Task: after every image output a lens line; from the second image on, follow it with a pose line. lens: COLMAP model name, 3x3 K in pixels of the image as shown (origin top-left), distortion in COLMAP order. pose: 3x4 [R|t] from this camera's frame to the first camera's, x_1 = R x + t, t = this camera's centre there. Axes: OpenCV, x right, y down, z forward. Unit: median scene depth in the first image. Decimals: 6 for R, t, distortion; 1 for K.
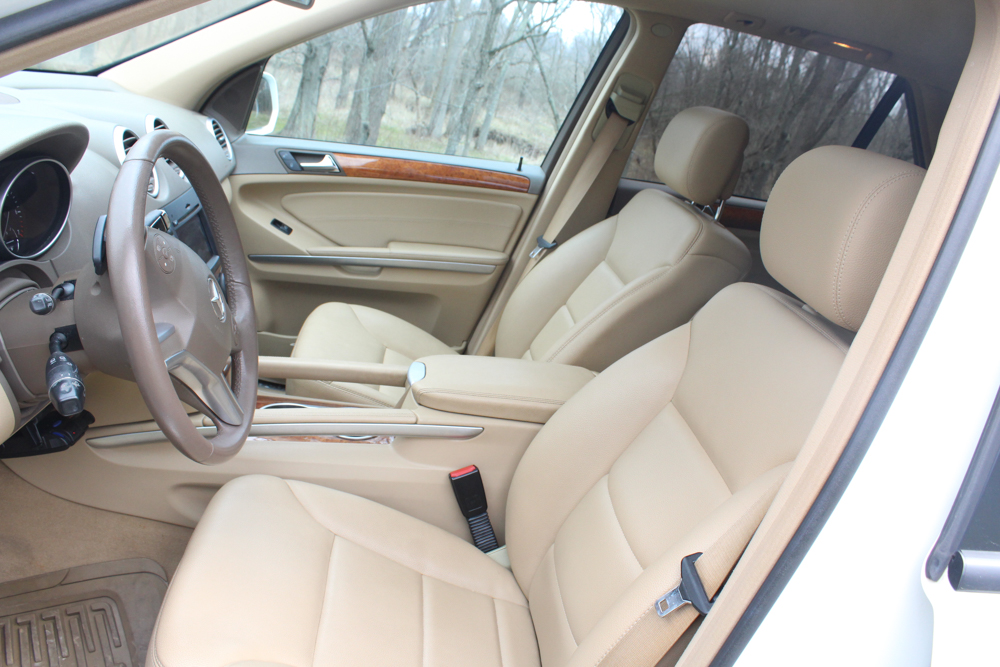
lens RADIAL K [[827.9, 0, 495.1], [0, 827.9, 344.4], [0, 0, 1]] dist [-0.168447, 0.150763]
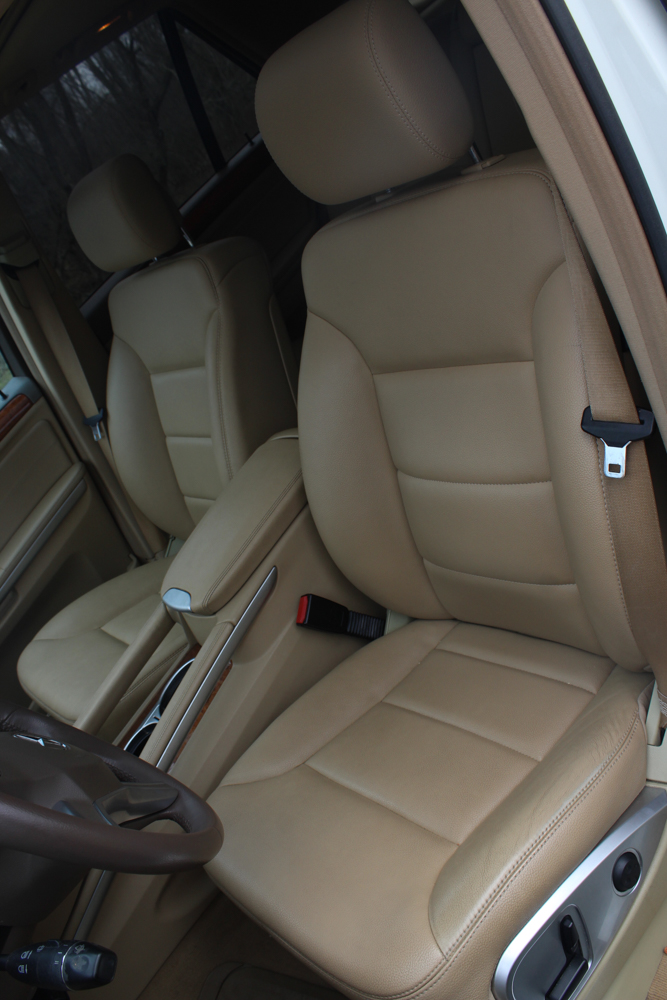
lens RADIAL K [[827.9, 0, 333.5], [0, 827.9, 500.0], [0, 0, 1]] dist [-0.168447, 0.150763]
pose [[0.499554, -0.837739, 0.220543, -0.079966], [0.811166, 0.541717, 0.220348, -0.056797], [-0.304066, 0.068821, 0.950162, 0.069327]]
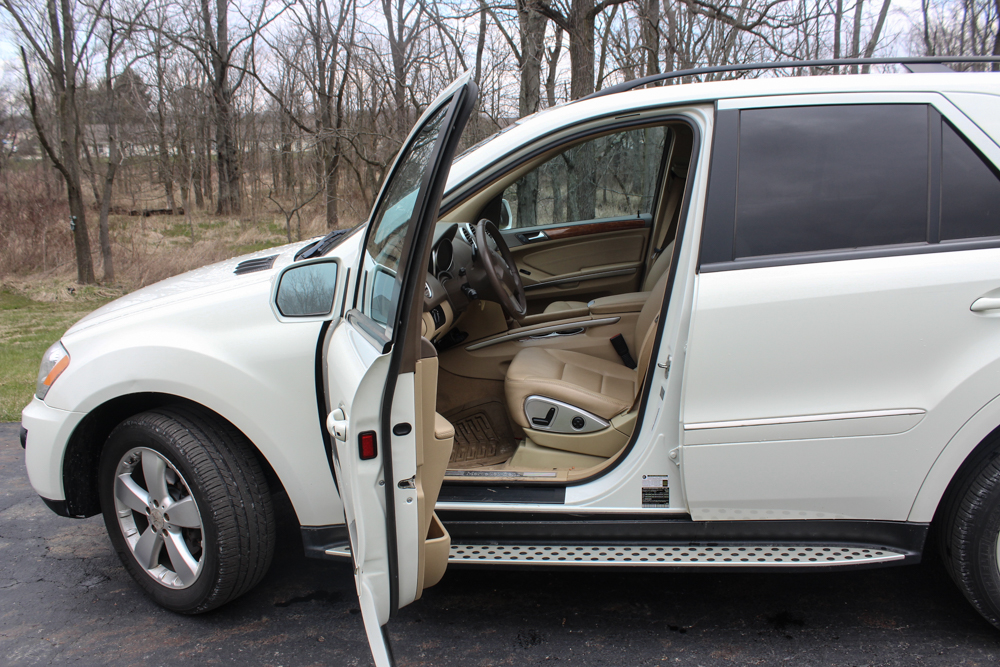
lens RADIAL K [[831.6, 0, 496.7], [0, 831.6, 342.3], [0, 0, 1]] dist [-0.168339, 0.150258]
pose [[0.938474, -0.200141, -0.281443, 0.203050], [0.162168, 0.974903, -0.152528, 0.313499], [0.304907, 0.097502, 0.947378, -0.896145]]
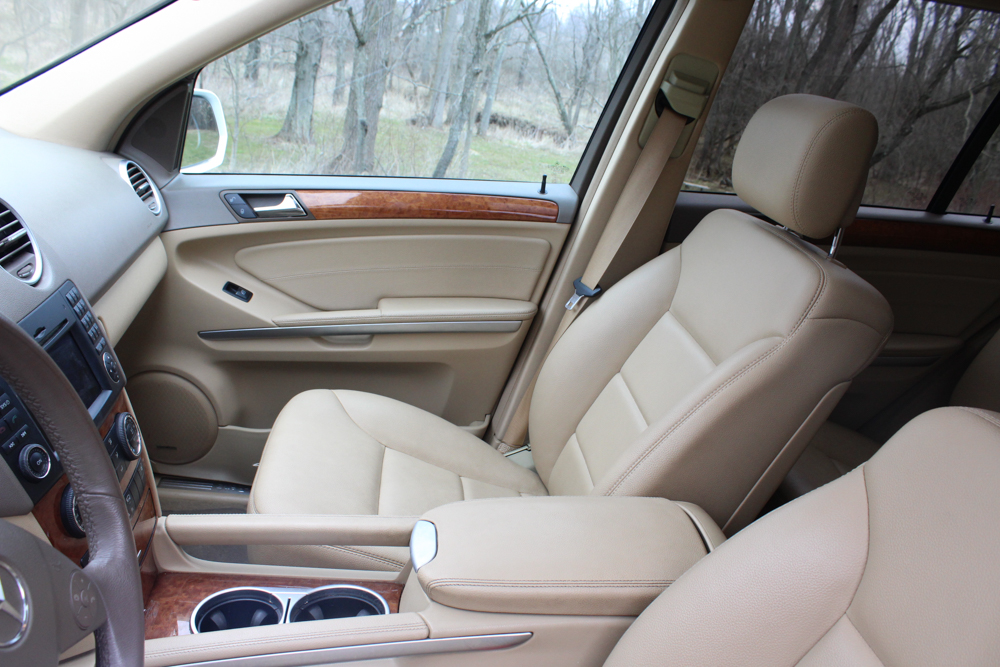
lens RADIAL K [[831.6, 0, 496.7], [0, 831.6, 342.3], [0, 0, 1]] dist [-0.168339, 0.150258]
pose [[0.996919, -0.075662, -0.020698, -0.007716], [0.075997, 0.996981, 0.015887, -0.090470], [0.019434, -0.017411, 0.999660, 0.237776]]
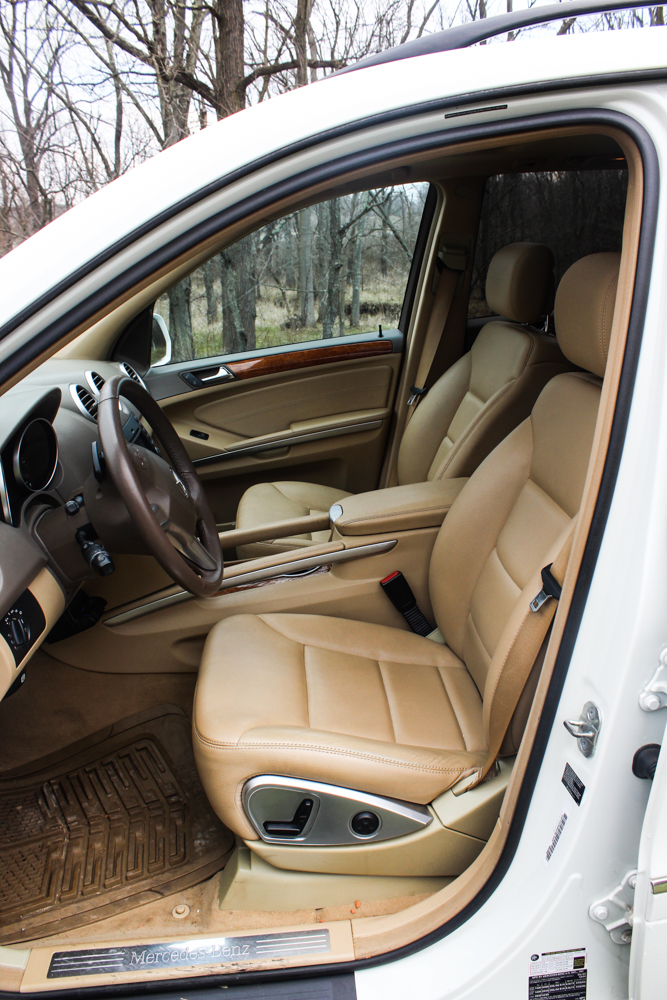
lens RADIAL K [[831.6, 0, 345.1], [0, 831.6, 506.5], [0, 0, 1]] dist [-0.168339, 0.150258]
pose [[0.963649, -0.252453, -0.087453, 0.022017], [0.250975, 0.967598, -0.027679, 0.043712], [0.091607, 0.004725, 0.995784, -0.179392]]
